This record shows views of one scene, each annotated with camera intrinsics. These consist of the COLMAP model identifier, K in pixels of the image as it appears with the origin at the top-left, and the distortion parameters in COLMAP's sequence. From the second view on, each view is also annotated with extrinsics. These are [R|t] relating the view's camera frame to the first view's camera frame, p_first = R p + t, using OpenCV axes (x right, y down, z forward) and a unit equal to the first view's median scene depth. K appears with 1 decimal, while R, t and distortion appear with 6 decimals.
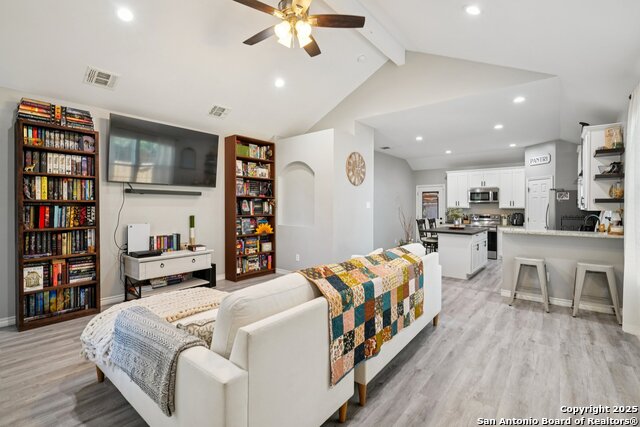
lens RADIAL K [[291.6, 0, 320.4], [0, 291.6, 208.4], [0, 0, 1]] dist [-0.008353, 0.000249]
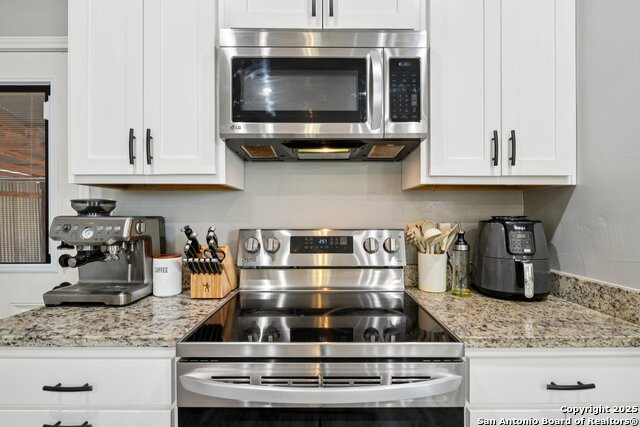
lens RADIAL K [[291.6, 0, 321.5], [0, 291.6, 215.9], [0, 0, 1]] dist [-0.008353, 0.000249]
pose [[0.769179, 0.000932, 0.639033, 0.958810], [0.006421, 0.999937, -0.009188, 0.031208], [-0.639001, 0.011170, 0.769125, 1.814334]]
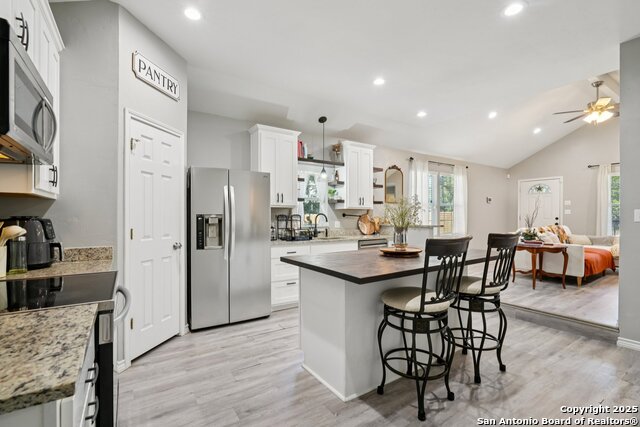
lens RADIAL K [[291.6, 0, 320.1], [0, 291.6, 218.6], [0, 0, 1]] dist [-0.008353, 0.000249]
pose [[-0.957469, -0.005132, 0.288492, 0.731689], [-0.000588, 0.999874, 0.015833, 0.026161], [-0.288537, 0.014990, -0.957351, 2.228110]]
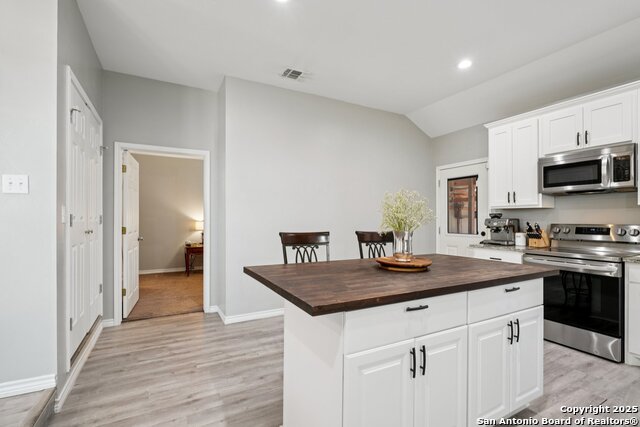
lens RADIAL K [[291.6, 0, 316.8], [0, 291.6, 219.1], [0, 0, 1]] dist [-0.008353, 0.000249]
pose [[0.922834, 0.000235, -0.385197, 0.798507], [-0.003371, 0.999966, -0.007466, 0.037740], [0.385182, 0.008188, 0.922804, 1.100187]]
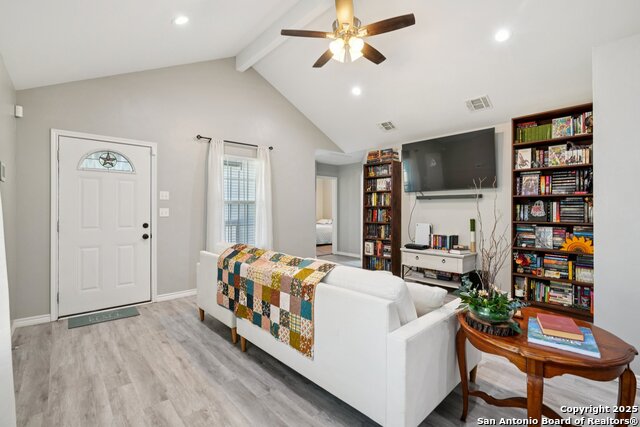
lens RADIAL K [[291.6, 0, 320.6], [0, 291.6, 211.9], [0, 0, 1]] dist [-0.008353, 0.000249]
pose [[-0.146968, 0.006538, -0.989120, 0.652408], [-0.009289, 0.999925, 0.007989, -0.002252], [0.989098, 0.010362, -0.146897, 0.696785]]
